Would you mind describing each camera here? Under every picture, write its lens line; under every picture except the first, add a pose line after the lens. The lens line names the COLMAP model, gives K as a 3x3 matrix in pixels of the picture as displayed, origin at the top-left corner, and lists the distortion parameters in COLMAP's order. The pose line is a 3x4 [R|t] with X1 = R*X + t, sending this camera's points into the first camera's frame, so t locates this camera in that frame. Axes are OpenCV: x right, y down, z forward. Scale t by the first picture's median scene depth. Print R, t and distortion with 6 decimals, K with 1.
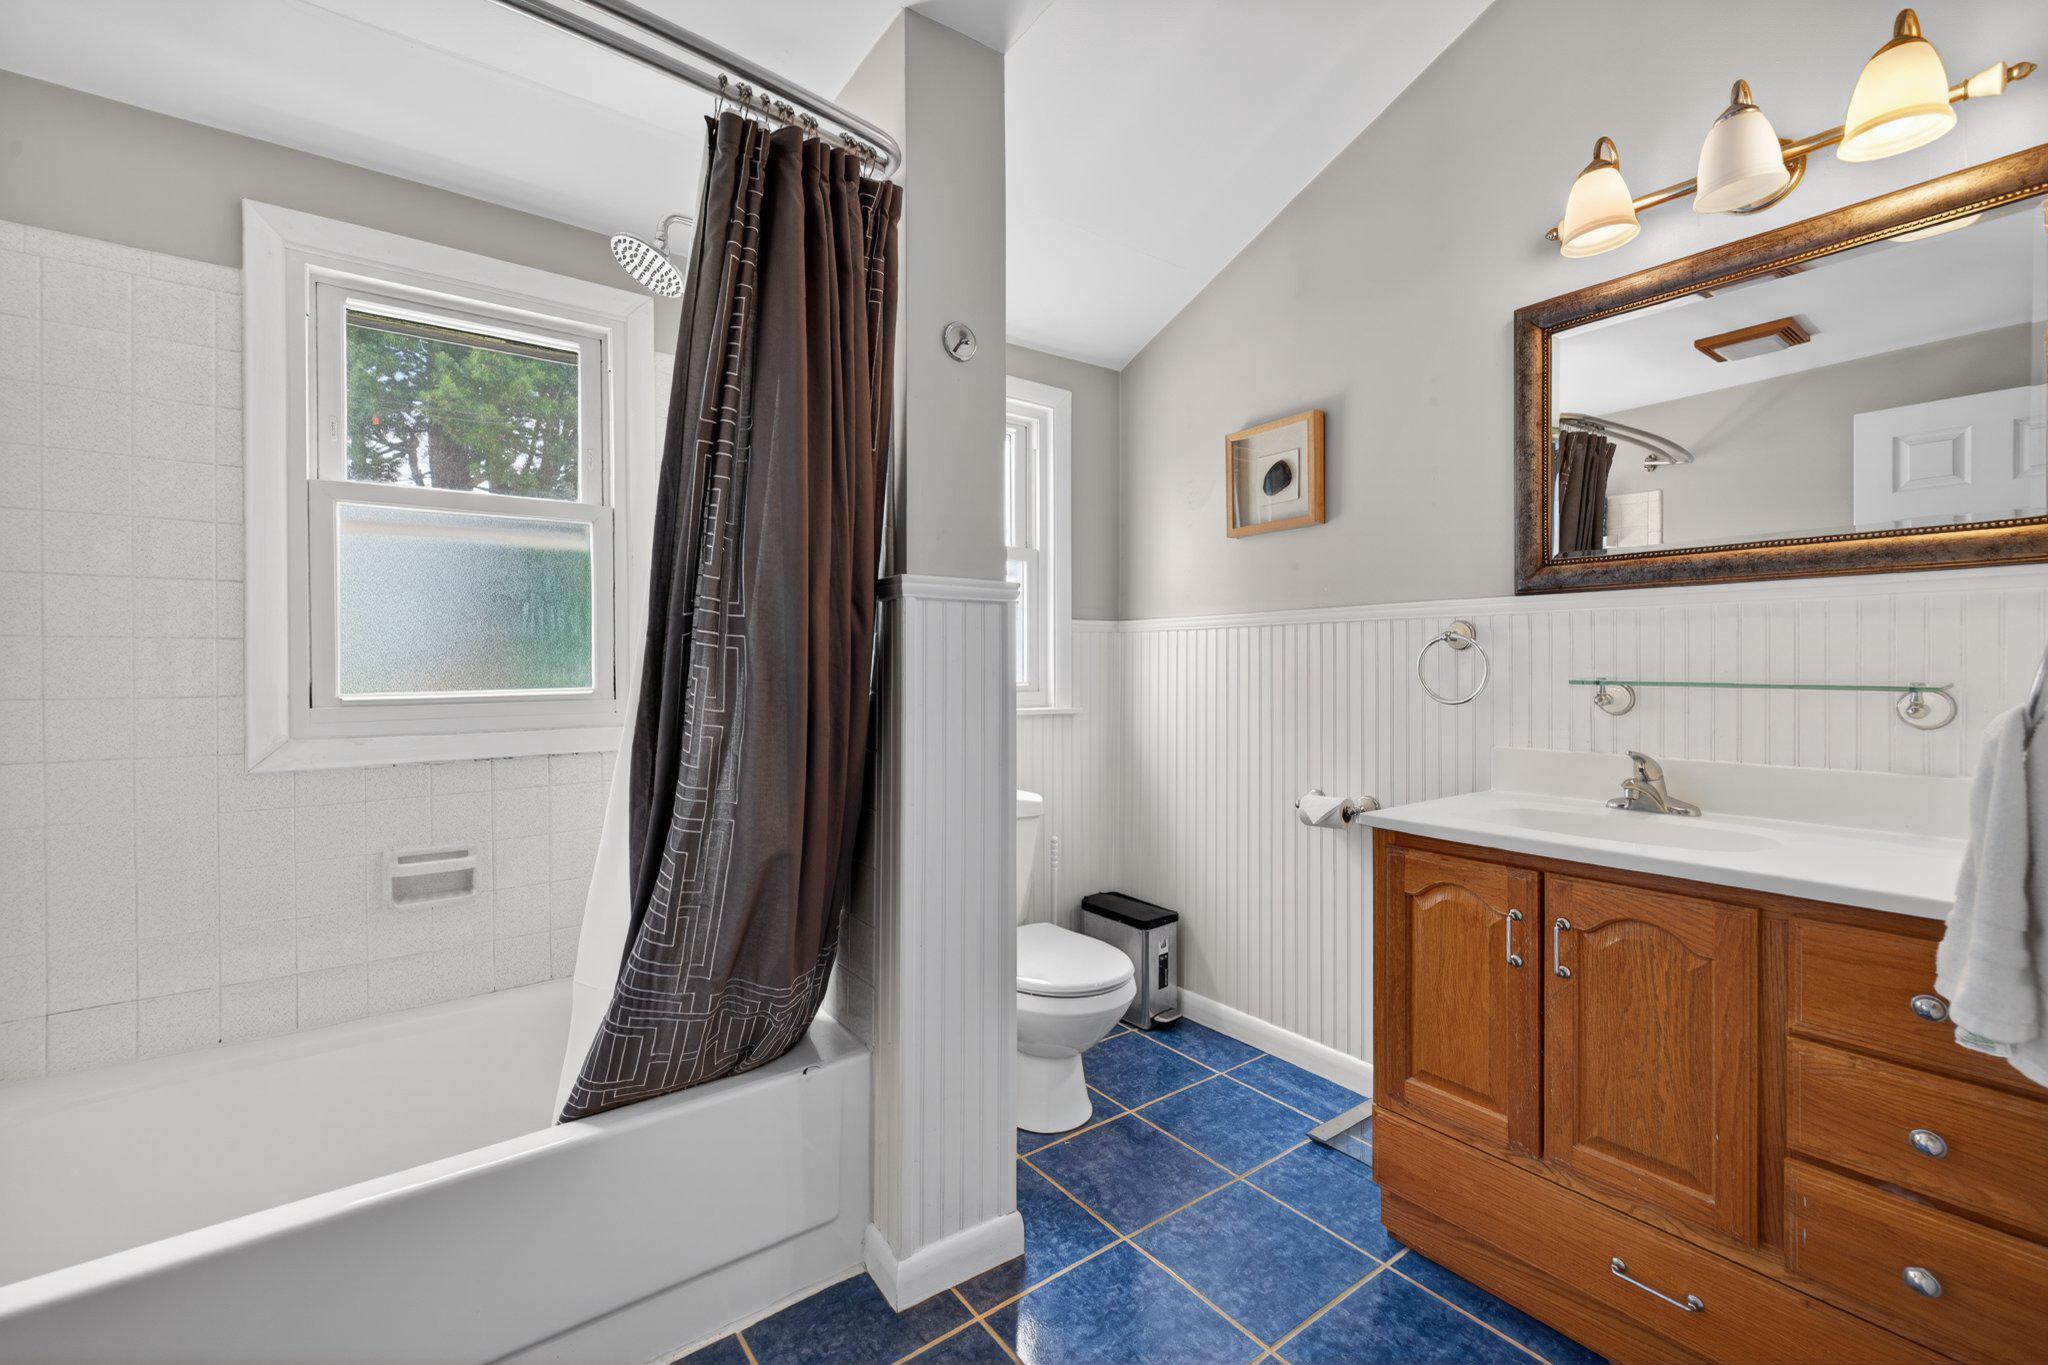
lens RADIAL K [[857.7, 0, 1021.3], [0, 857.7, 673.5], [0, 0, 1]] dist [0.006628, -0.002305]
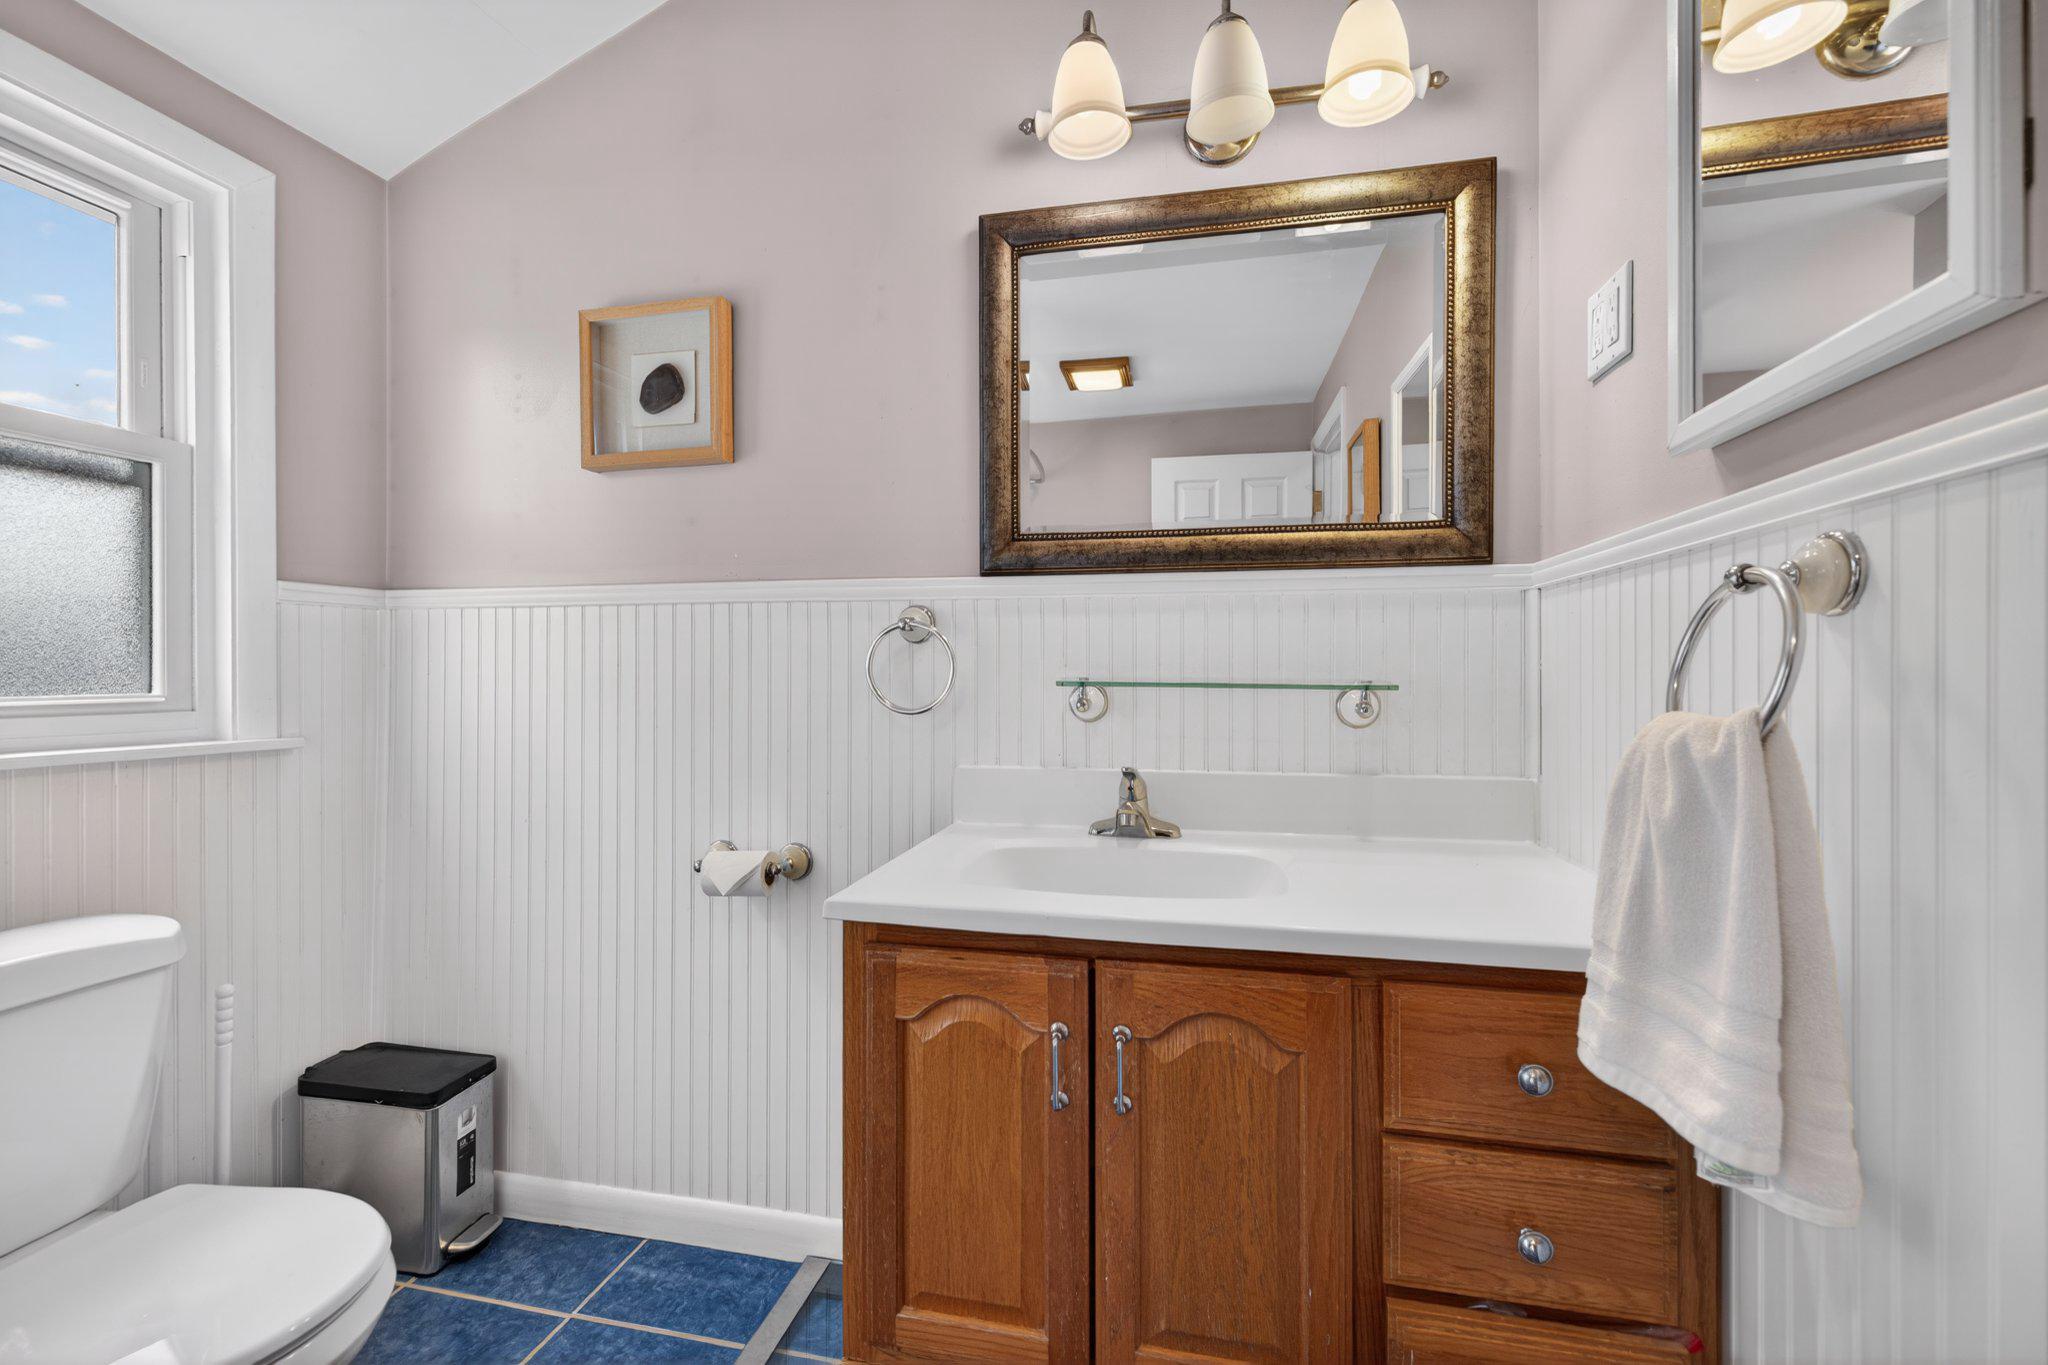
lens RADIAL K [[857.7, 0, 1023.7], [0, 857.7, 669.7], [0, 0, 1]] dist [0.006628, -0.002305]
pose [[0.752506, 0.000681, 0.658585, 0.086693], [0.004620, 0.999969, -0.006313, 0.001899], [-0.658569, 0.007793, 0.752480, 0.398211]]
